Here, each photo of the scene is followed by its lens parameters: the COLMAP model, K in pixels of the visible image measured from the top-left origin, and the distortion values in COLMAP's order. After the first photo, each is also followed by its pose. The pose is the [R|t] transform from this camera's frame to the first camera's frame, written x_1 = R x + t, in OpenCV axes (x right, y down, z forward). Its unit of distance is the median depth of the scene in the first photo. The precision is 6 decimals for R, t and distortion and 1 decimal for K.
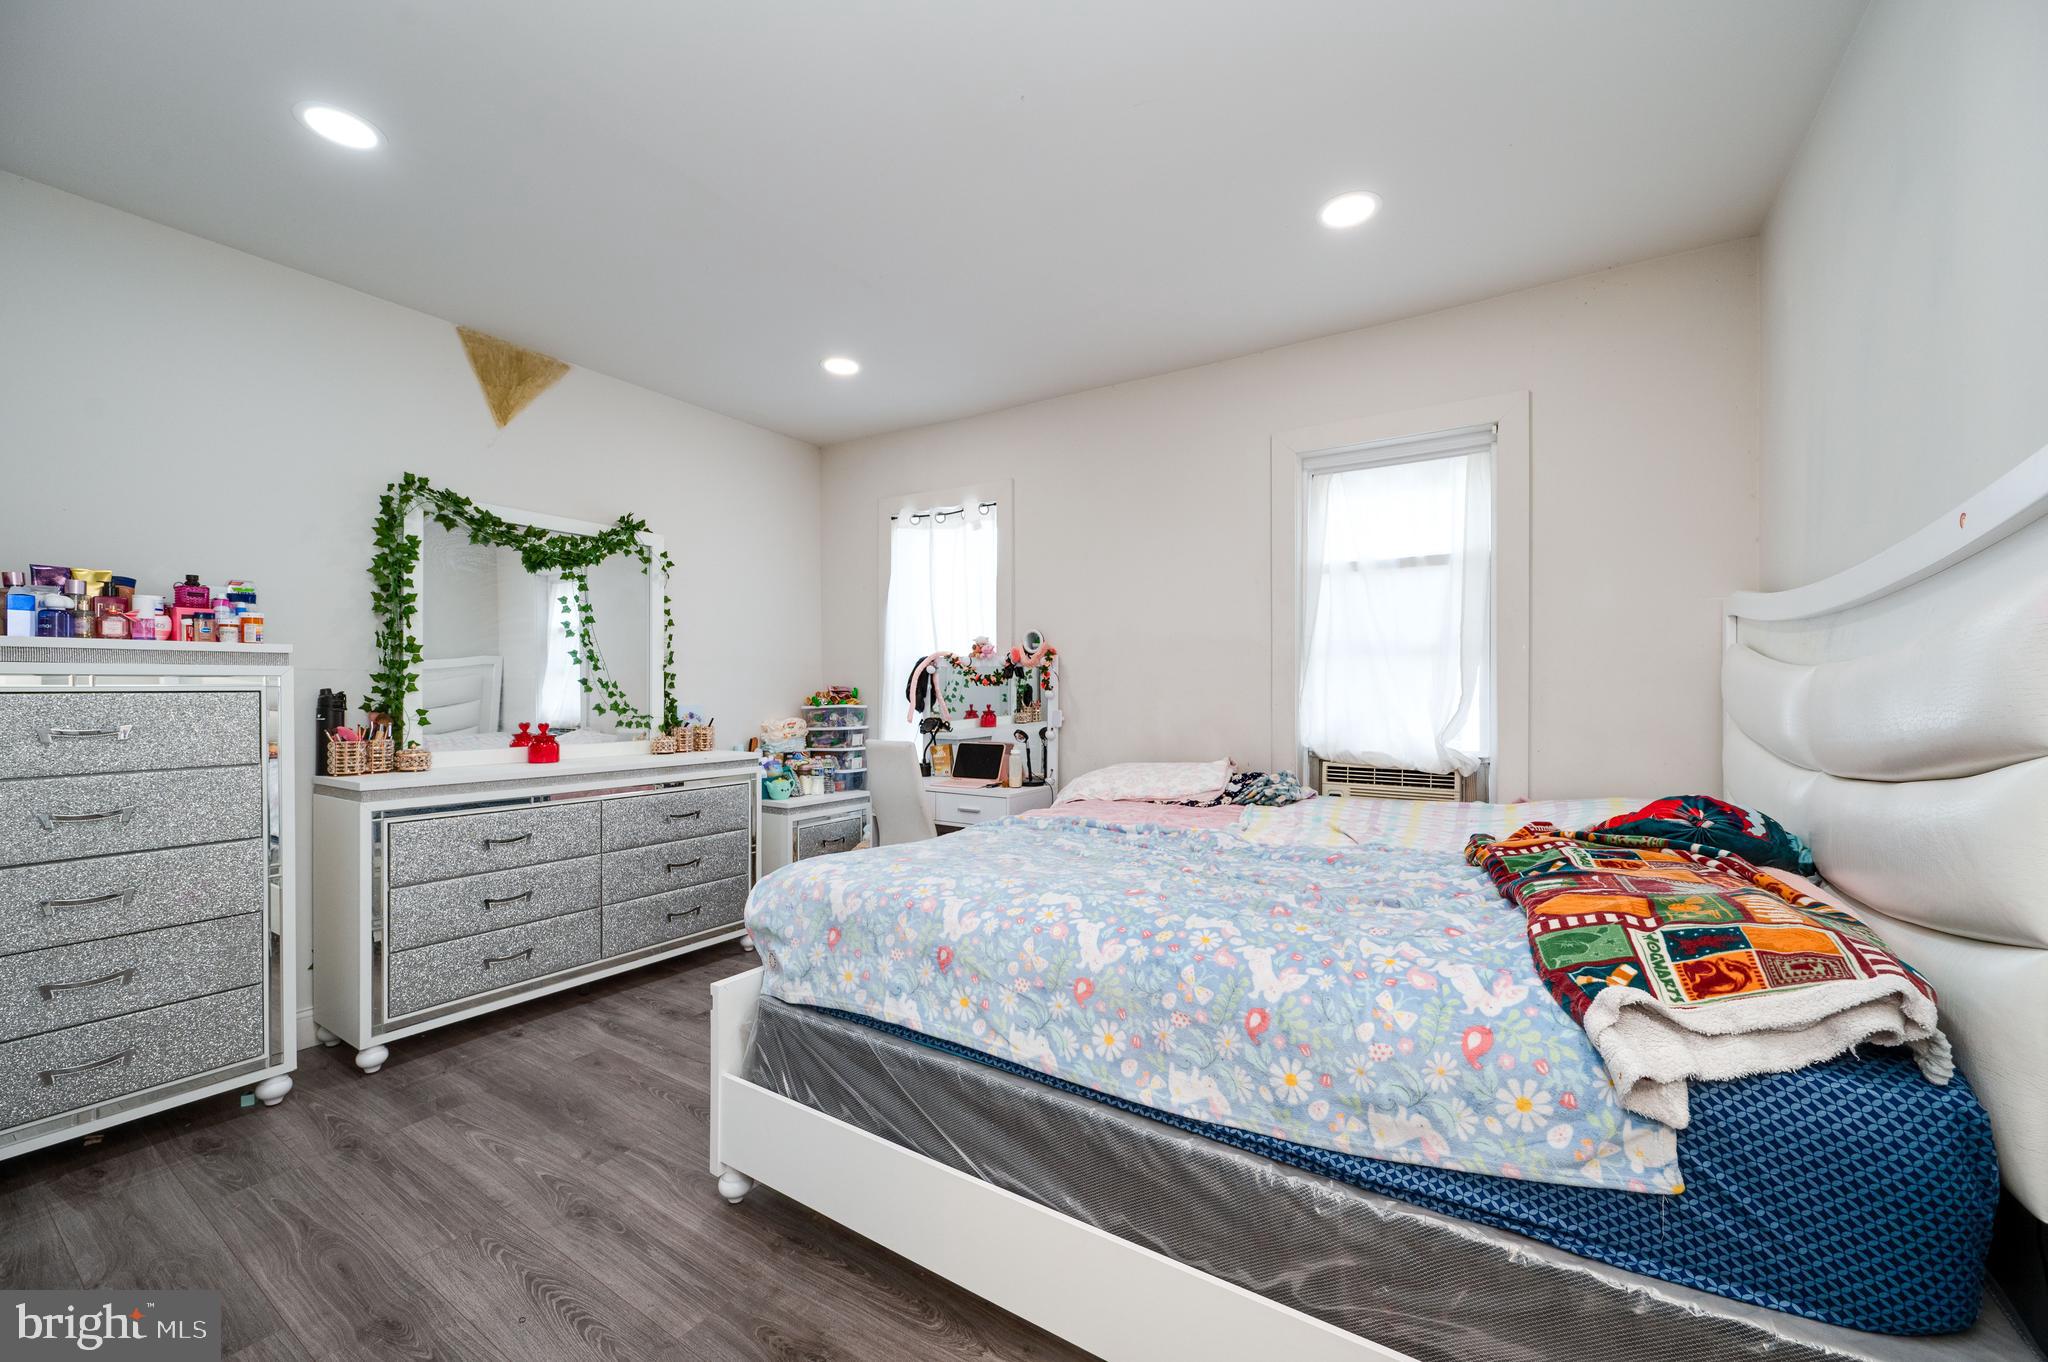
lens RADIAL K [[815.9, 0, 1027.9], [0, 815.9, 679.7], [0, 0, 1]] dist [-0.001918, -0.000208]
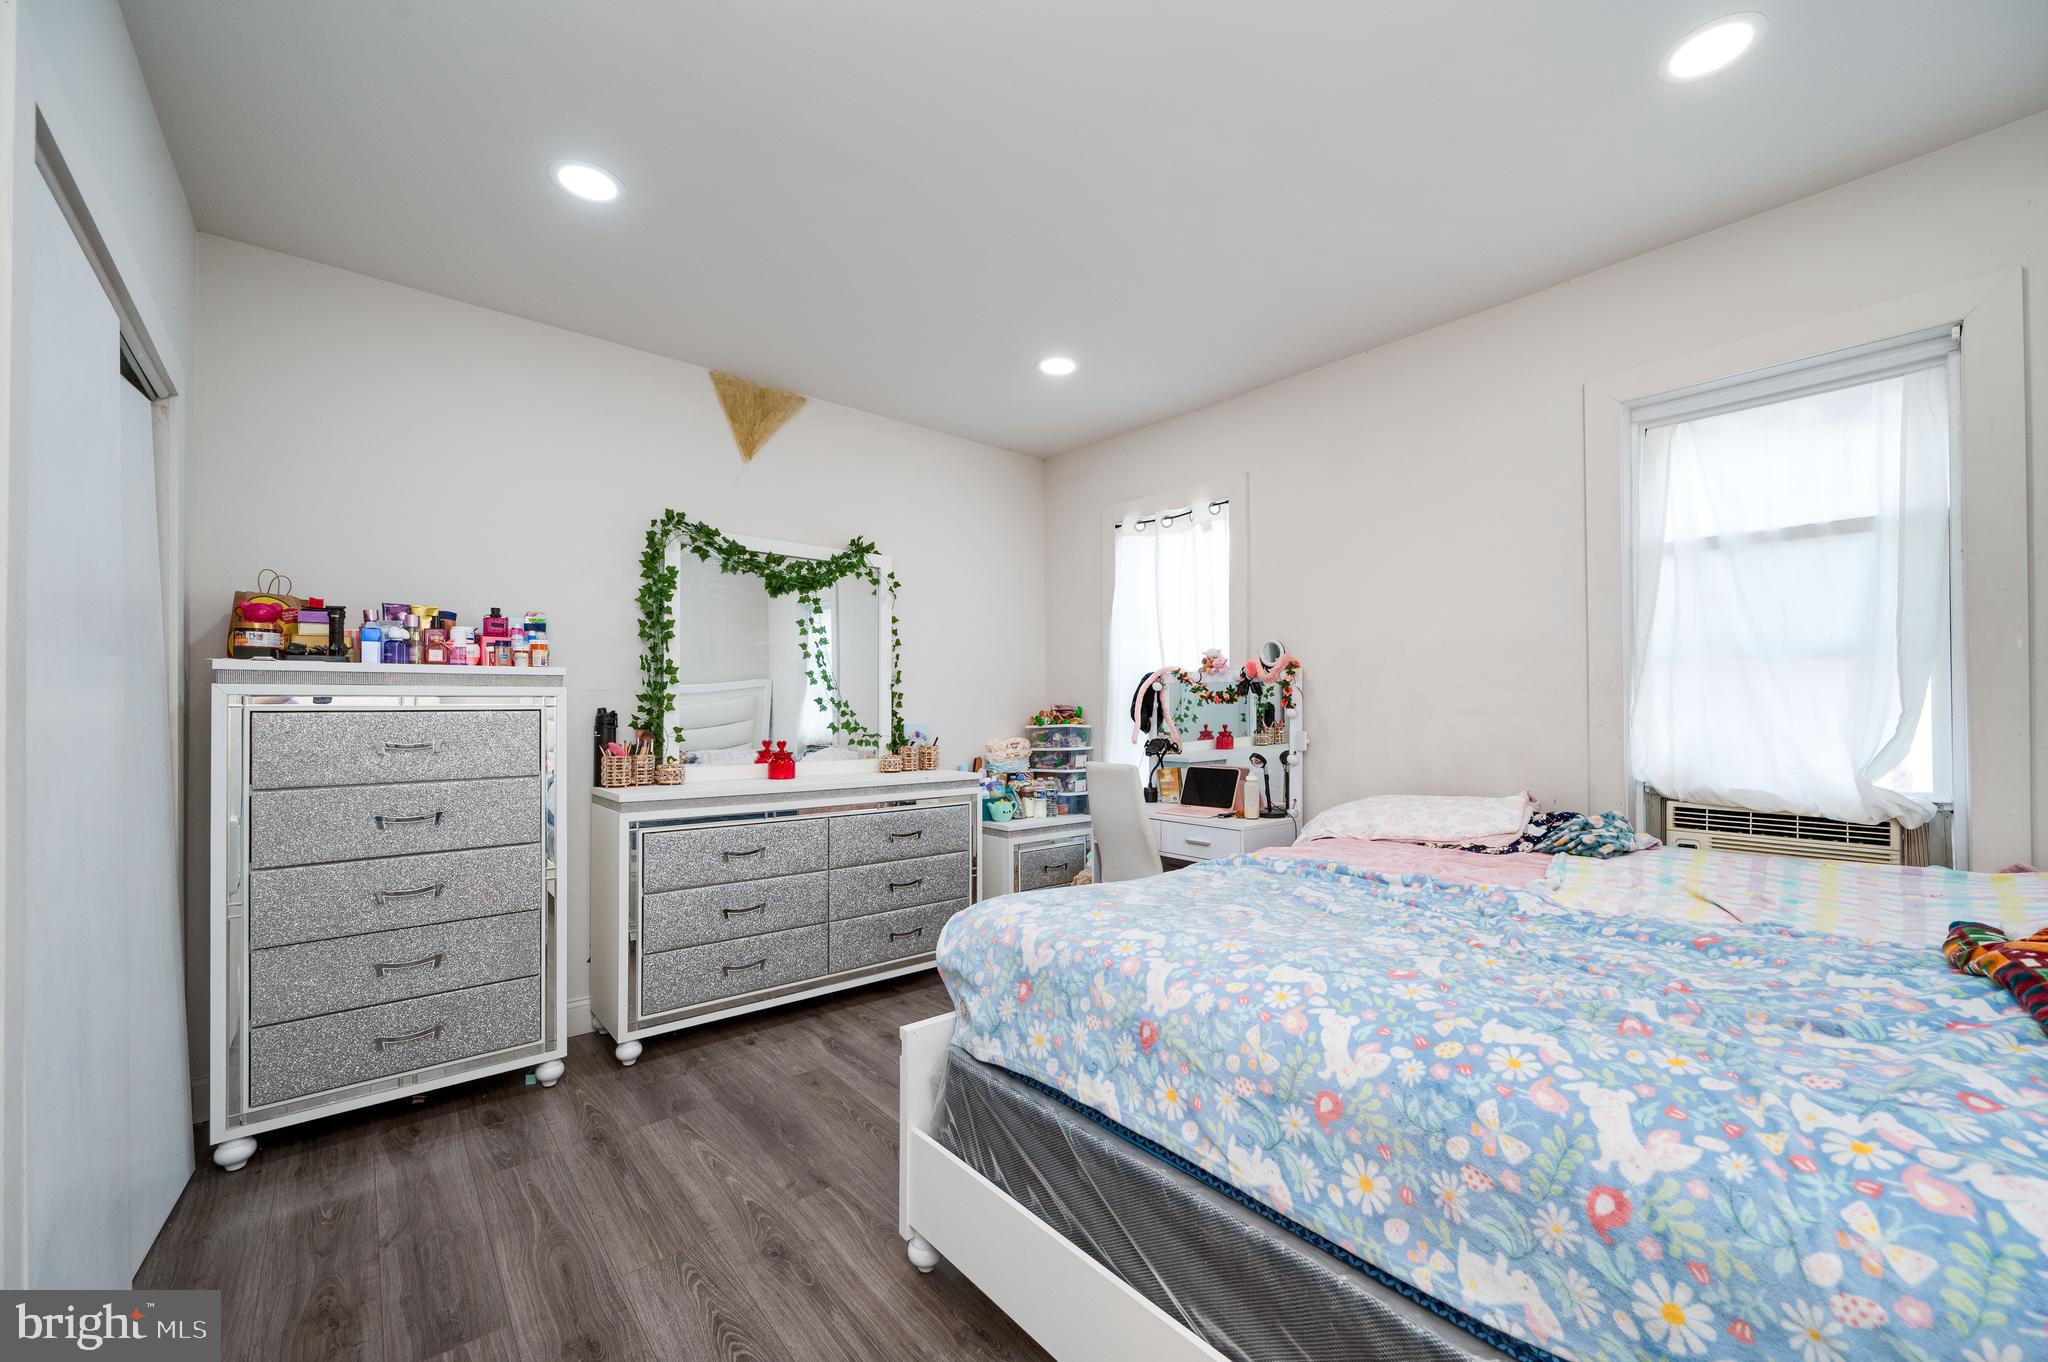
lens RADIAL K [[815.9, 0, 1029.8], [0, 815.9, 696.1], [0, 0, 1]] dist [-0.001918, -0.000208]
pose [[0.957669, -0.006542, -0.287797, 0.014015], [0.005143, 0.999971, -0.005617, 0.004679], [0.287826, 0.003899, 0.957675, 0.123453]]
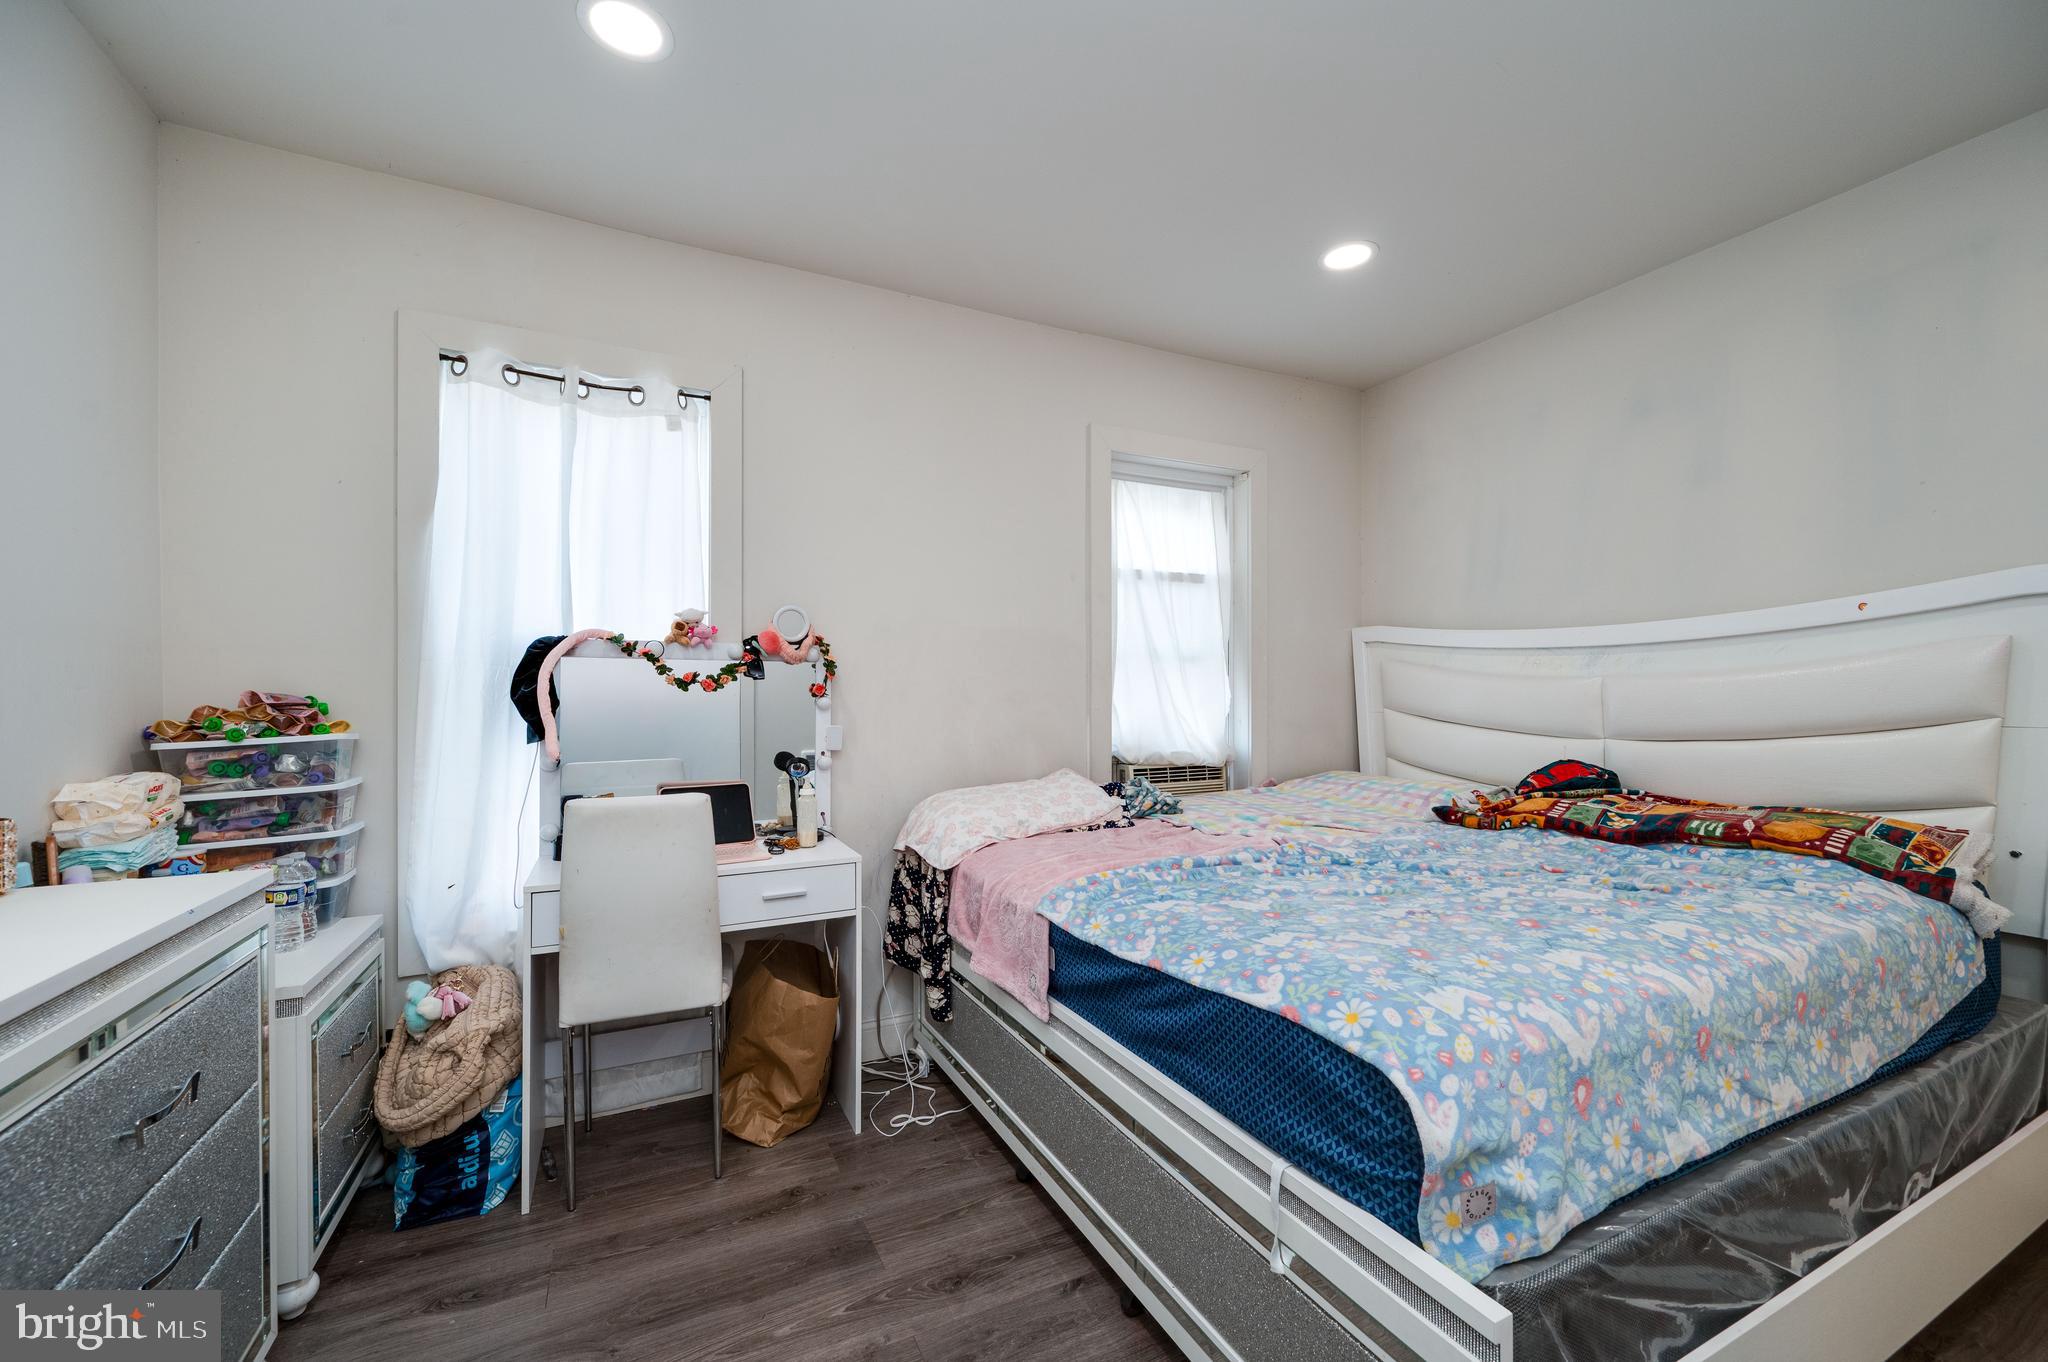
lens RADIAL K [[815.9, 0, 1015.5], [0, 815.9, 682.3], [0, 0, 1]] dist [-0.001918, -0.000208]
pose [[0.507044, 0.005873, 0.861900, -0.722981], [-0.004400, 0.999981, -0.004225, 0.004098], [-0.861909, -0.001649, 0.507060, 0.770591]]
